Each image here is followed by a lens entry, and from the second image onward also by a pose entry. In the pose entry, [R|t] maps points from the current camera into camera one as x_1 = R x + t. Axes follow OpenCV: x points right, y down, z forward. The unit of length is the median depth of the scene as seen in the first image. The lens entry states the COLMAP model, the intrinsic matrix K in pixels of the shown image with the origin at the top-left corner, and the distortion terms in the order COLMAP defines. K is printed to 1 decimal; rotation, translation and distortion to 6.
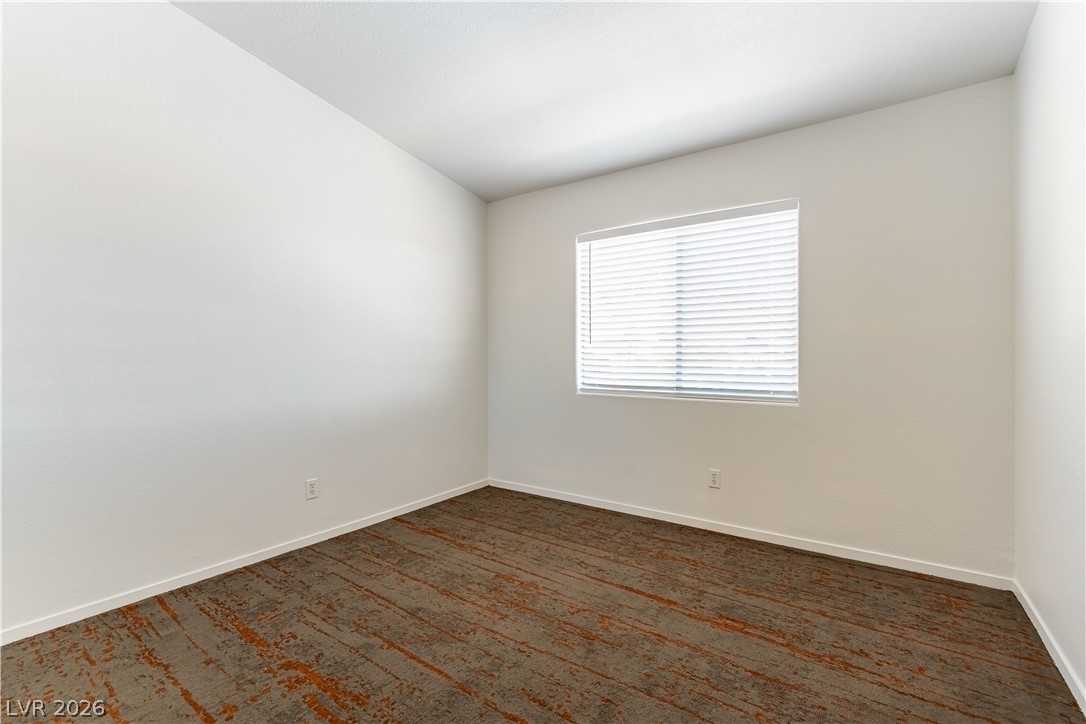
lens RADIAL K [[472.1, 0, 544.1], [0, 472.1, 368.4], [0, 0, 1]] dist [-0.002291, 0.000729]
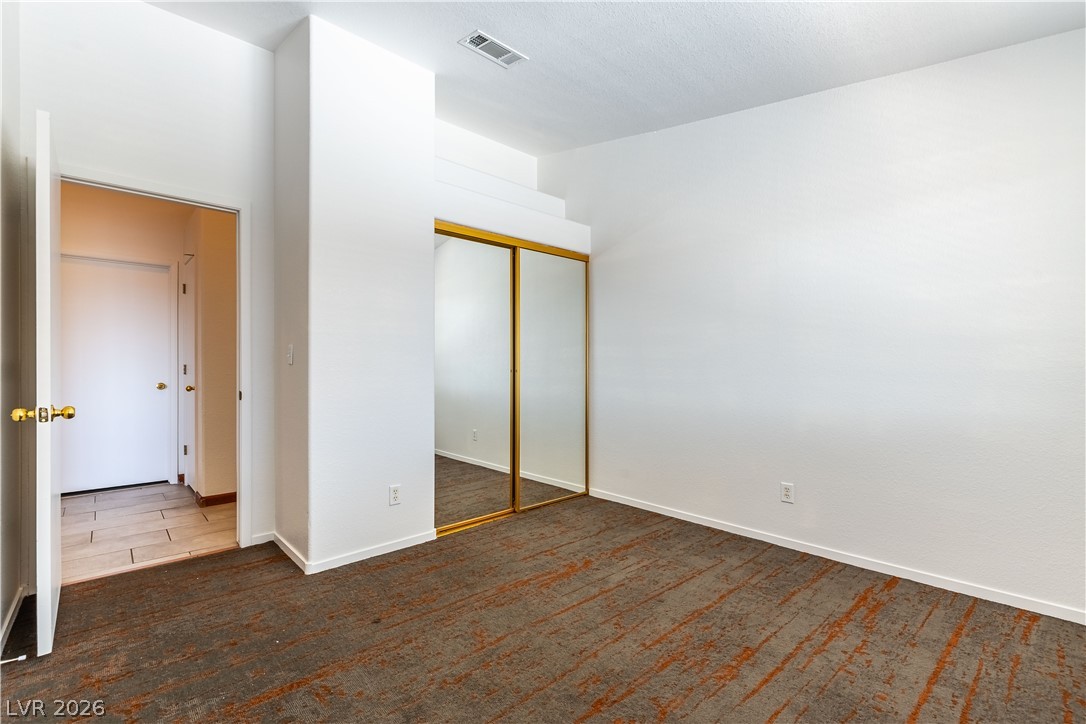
lens RADIAL K [[472.1, 0, 551.0], [0, 472.1, 367.5], [0, 0, 1]] dist [-0.002291, 0.000729]
pose [[-0.195364, 0.007321, -0.980703, 0.725709], [-0.016984, 0.999797, 0.010846, -0.018352], [0.980584, 0.018775, -0.195200, 0.847643]]
